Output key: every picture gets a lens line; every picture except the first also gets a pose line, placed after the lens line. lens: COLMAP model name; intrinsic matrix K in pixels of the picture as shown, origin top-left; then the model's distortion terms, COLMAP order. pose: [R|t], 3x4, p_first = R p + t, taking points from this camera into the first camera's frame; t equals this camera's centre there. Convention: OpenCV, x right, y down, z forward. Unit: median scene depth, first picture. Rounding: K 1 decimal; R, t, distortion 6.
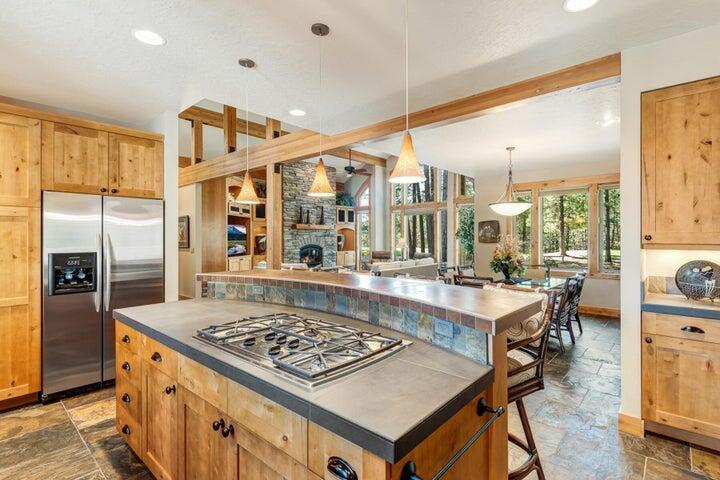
lens RADIAL K [[346.9, 0, 375.4], [0, 346.9, 236.6], [0, 0, 1]] dist [0.001751, -0.001127]
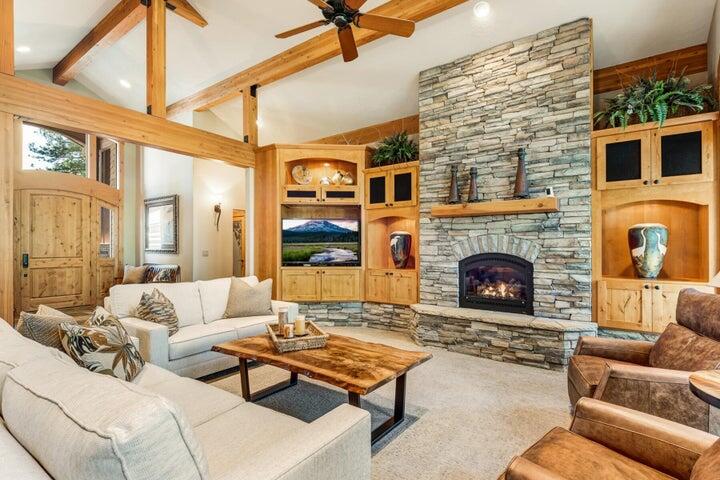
lens RADIAL K [[348.8, 0, 372.9], [0, 348.8, 246.1], [0, 0, 1]] dist [0.004837, -0.000353]
pose [[0.082254, 0.001952, -0.996609, 0.198645], [0.002971, 0.999993, 0.002203, 0.013185], [0.996607, -0.003142, 0.082248, 0.810693]]
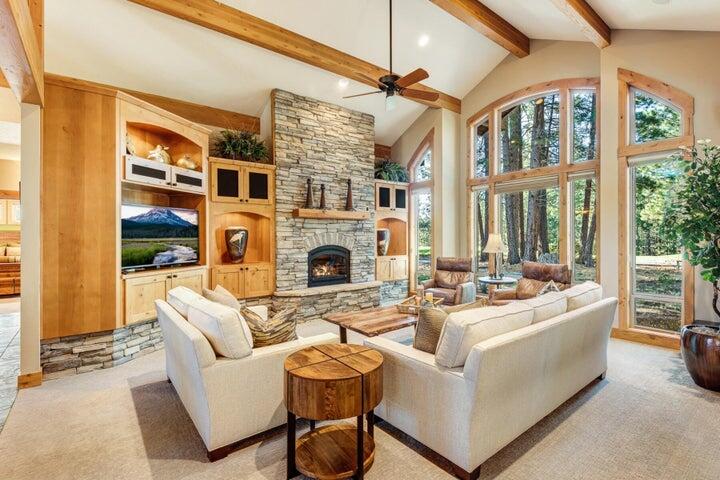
lens RADIAL K [[346.9, 0, 375.4], [0, 346.9, 236.6], [0, 0, 1]] dist [0.001751, -0.001127]
pose [[0.985231, -0.000710, -0.171230, -0.011322], [0.001270, 0.999994, 0.003165, 0.006529], [0.171226, -0.003336, 0.985226, 0.435472]]
